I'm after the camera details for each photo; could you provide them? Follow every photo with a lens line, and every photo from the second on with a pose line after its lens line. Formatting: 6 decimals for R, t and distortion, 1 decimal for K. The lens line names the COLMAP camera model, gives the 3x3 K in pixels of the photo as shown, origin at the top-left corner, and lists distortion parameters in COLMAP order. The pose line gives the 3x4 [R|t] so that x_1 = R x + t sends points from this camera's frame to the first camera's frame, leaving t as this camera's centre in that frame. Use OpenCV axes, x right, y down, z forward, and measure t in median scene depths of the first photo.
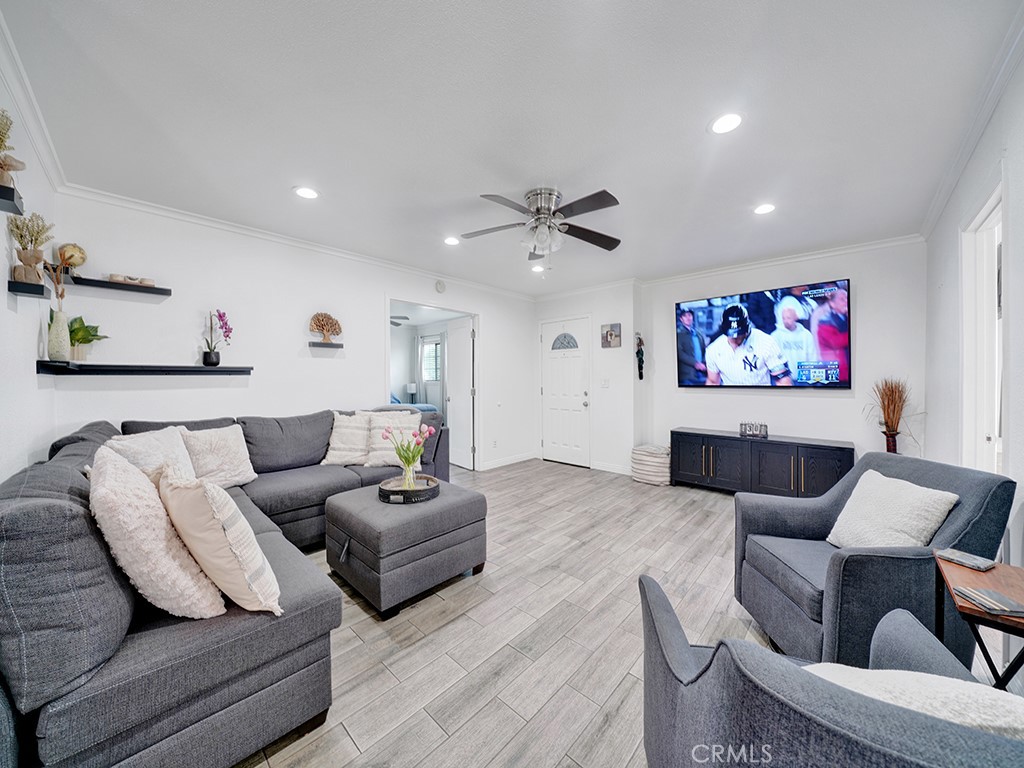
lens RADIAL K [[361.3, 0, 504.2], [0, 361.3, 377.8], [0, 0, 1]] dist [-0.020346, 0.000318]
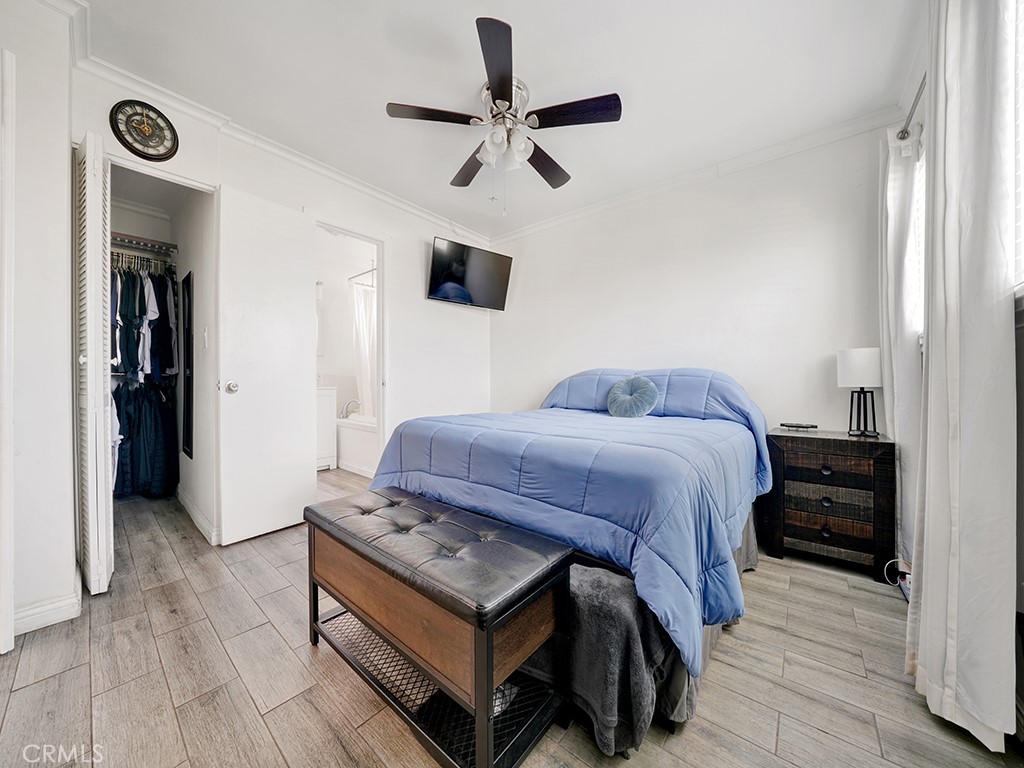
lens RADIAL K [[361.3, 0, 516.7], [0, 361.3, 382.2], [0, 0, 1]] dist [-0.020346, 0.000318]
pose [[0.066793, -0.005619, -0.997751, -0.085877], [0.007474, 0.999959, -0.005131, 0.094755], [0.997739, -0.007114, 0.066833, 1.895235]]
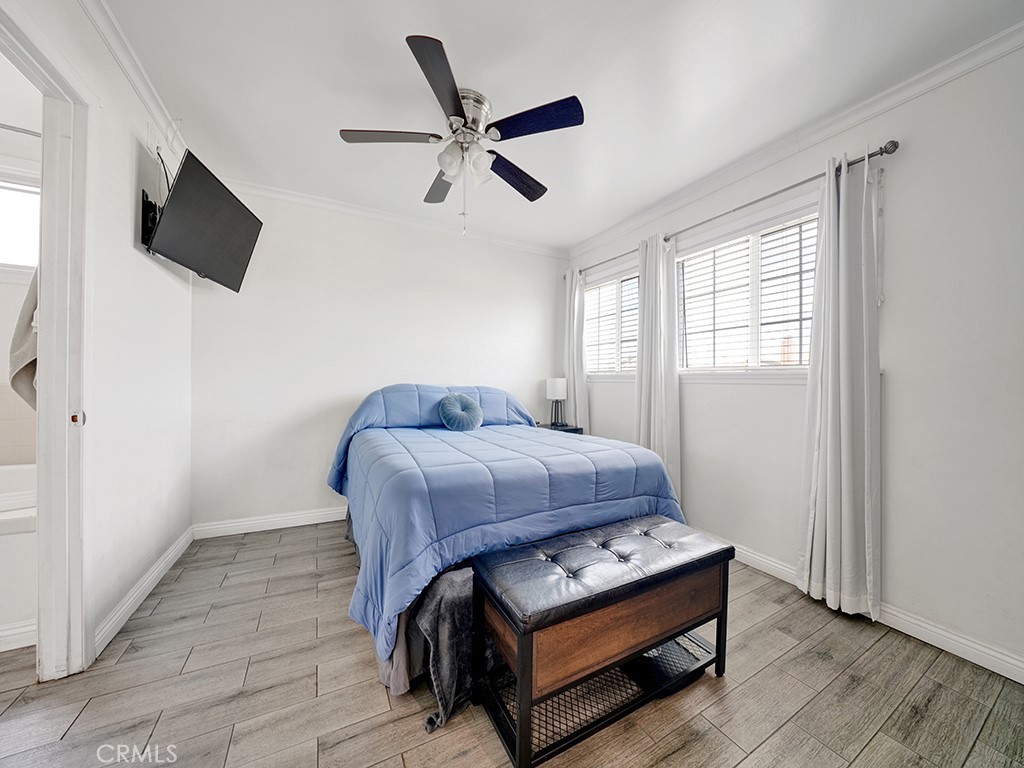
lens RADIAL K [[361.3, 0, 493.9], [0, 361.3, 379.7], [0, 0, 1]] dist [-0.020346, 0.000318]
pose [[0.940665, 0.011722, -0.339133, -0.445850], [-0.010046, 0.999927, 0.006700, 0.038839], [0.339187, -0.002896, 0.940715, 1.390036]]
